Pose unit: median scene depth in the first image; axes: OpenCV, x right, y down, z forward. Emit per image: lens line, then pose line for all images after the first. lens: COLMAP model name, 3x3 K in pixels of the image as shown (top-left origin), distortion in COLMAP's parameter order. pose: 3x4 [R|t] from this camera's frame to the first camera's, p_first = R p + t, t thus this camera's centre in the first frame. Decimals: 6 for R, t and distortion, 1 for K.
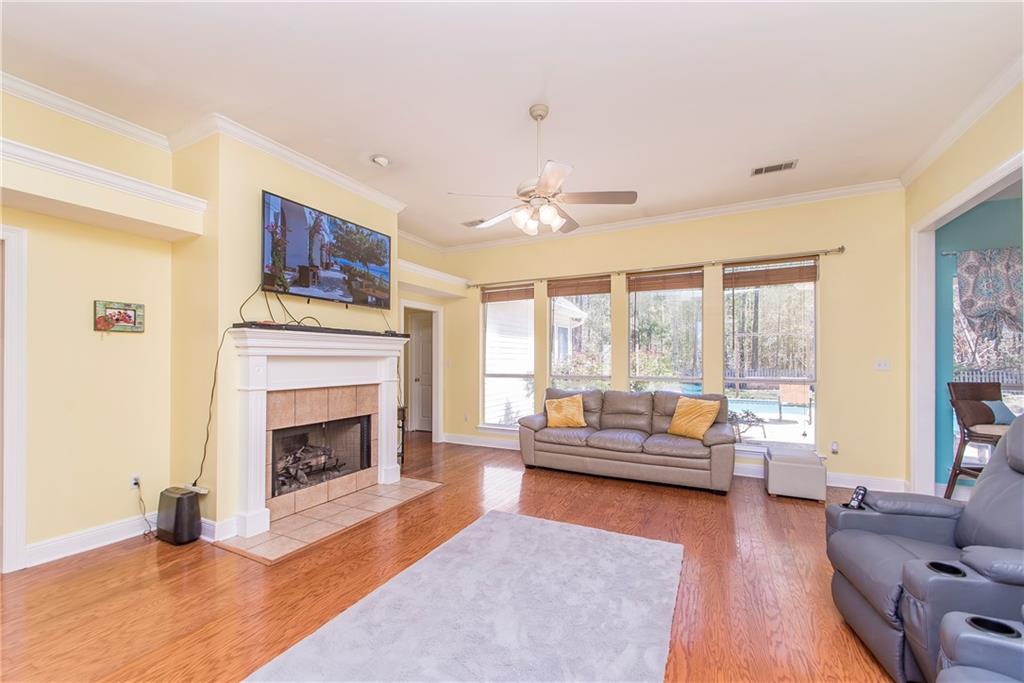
lens RADIAL K [[407.4, 0, 510.8], [0, 407.4, 368.0], [0, 0, 1]] dist [-0.000583, -0.000072]
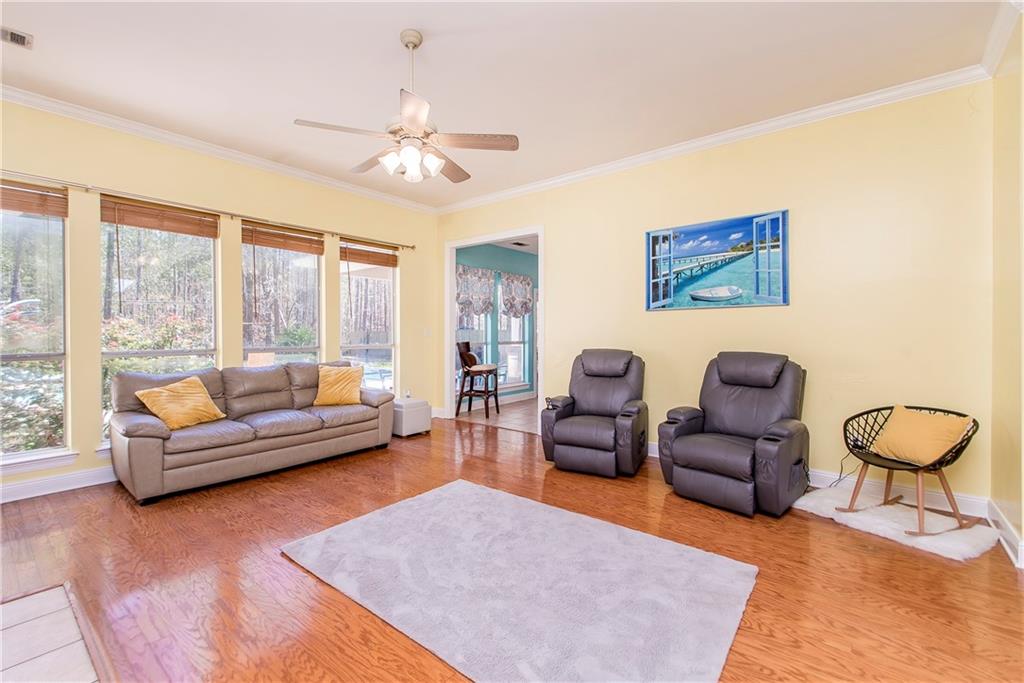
lens RADIAL K [[440.2, 0, 511.7], [0, 440.2, 330.7], [0, 0, 1]] dist [0.000081, -0.000080]
pose [[0.197193, -0.006977, 0.980340, -0.551751], [0.001216, 0.999976, 0.006873, -0.021125], [-0.980364, -0.000163, 0.197196, 0.363231]]
